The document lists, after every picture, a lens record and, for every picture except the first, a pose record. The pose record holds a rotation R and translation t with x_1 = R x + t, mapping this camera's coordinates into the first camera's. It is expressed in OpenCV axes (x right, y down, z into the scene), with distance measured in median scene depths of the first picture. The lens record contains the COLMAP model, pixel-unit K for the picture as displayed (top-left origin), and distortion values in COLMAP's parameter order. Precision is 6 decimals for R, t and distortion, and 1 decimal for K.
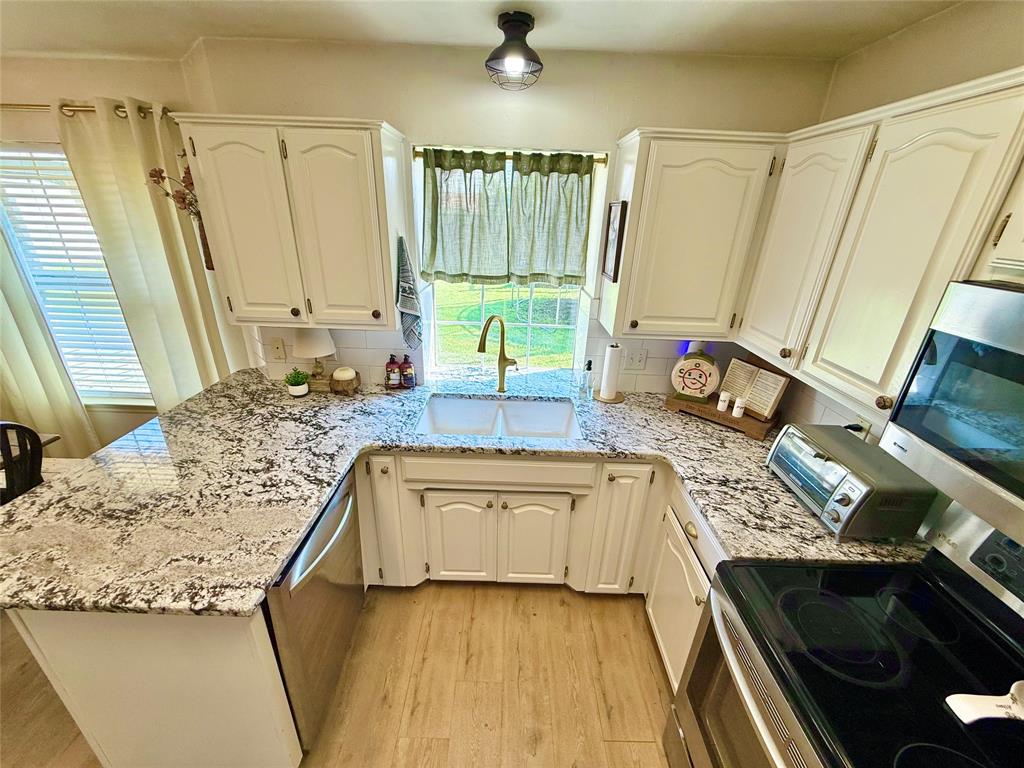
lens RADIAL K [[408.2, 0, 509.2], [0, 408.2, 383.5], [0, 0, 1]] dist [-0.001758, 0.001081]
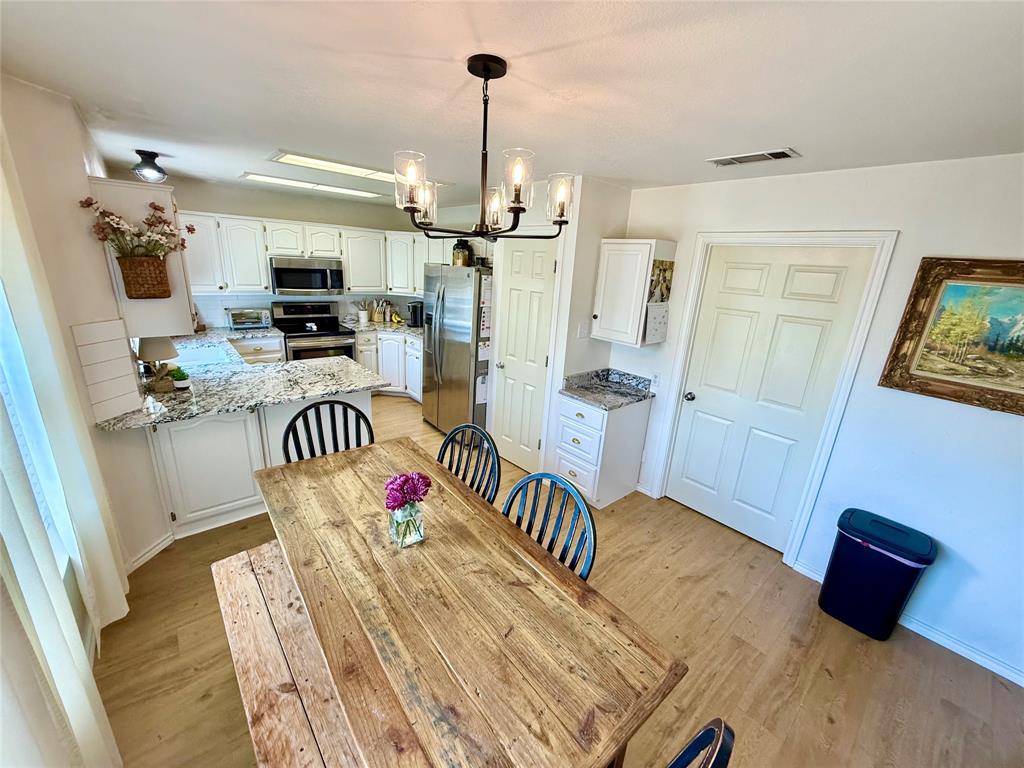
lens RADIAL K [[408.2, 0, 509.2], [0, 408.2, 383.5], [0, 0, 1]] dist [-0.001758, 0.001081]
pose [[-0.651010, -0.285949, 0.703149, -2.473122], [0.219172, 0.816066, 0.534789, -0.528913], [-0.726739, 0.502264, -0.468595, 1.016612]]
